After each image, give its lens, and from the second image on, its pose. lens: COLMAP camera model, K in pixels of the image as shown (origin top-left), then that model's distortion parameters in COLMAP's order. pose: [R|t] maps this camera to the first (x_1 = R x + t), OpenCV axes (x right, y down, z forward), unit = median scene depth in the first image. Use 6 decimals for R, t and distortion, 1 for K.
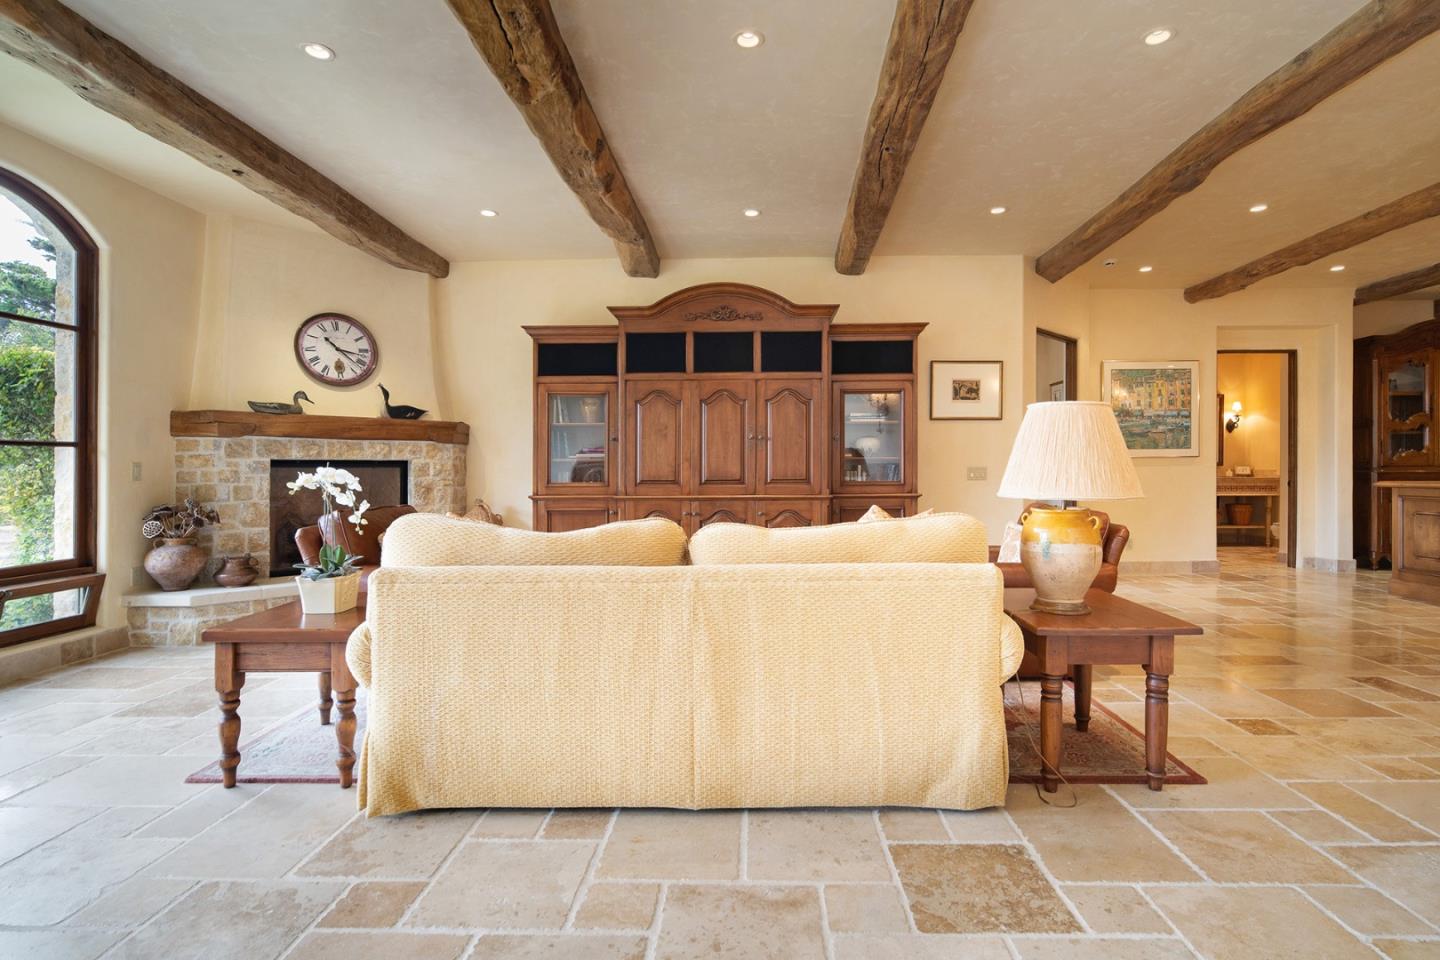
lens RADIAL K [[791.3, 0, 720.0], [0, 791.3, 480.0], [0, 0, 1]] dist [0.001334, 0.000299]
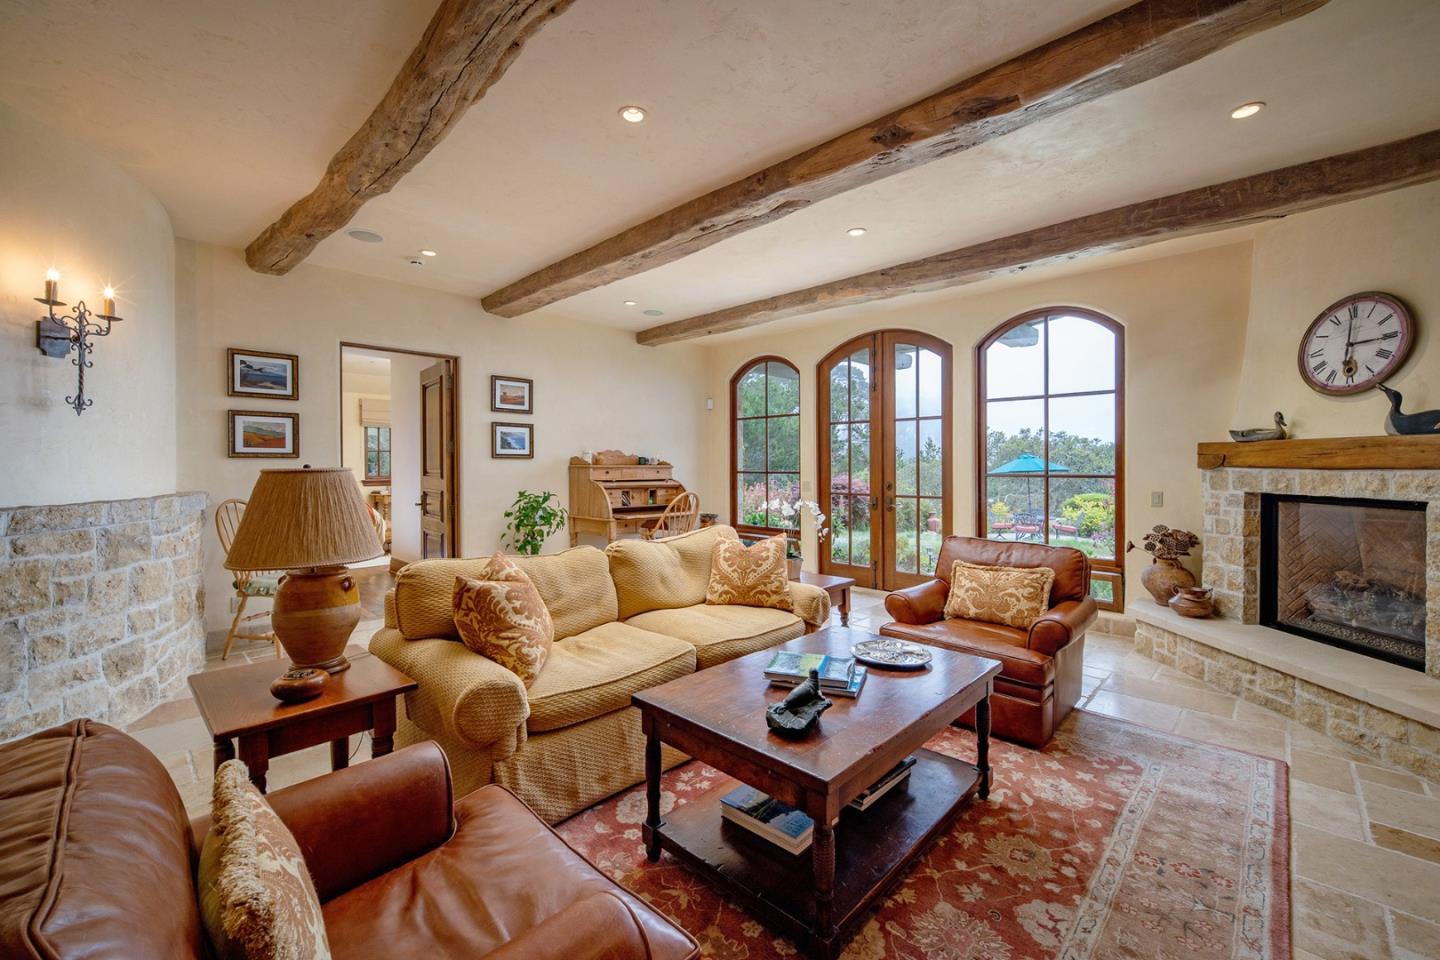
lens RADIAL K [[600.3, 0, 735.8], [0, 600.3, 455.3], [0, 0, 1]] dist [-0.004893, -0.000415]
pose [[-0.661222, -0.011766, -0.750098, 0.313744], [-0.006400, 0.999929, -0.010043, -0.055268], [0.750163, -0.001840, -0.661250, 0.967367]]
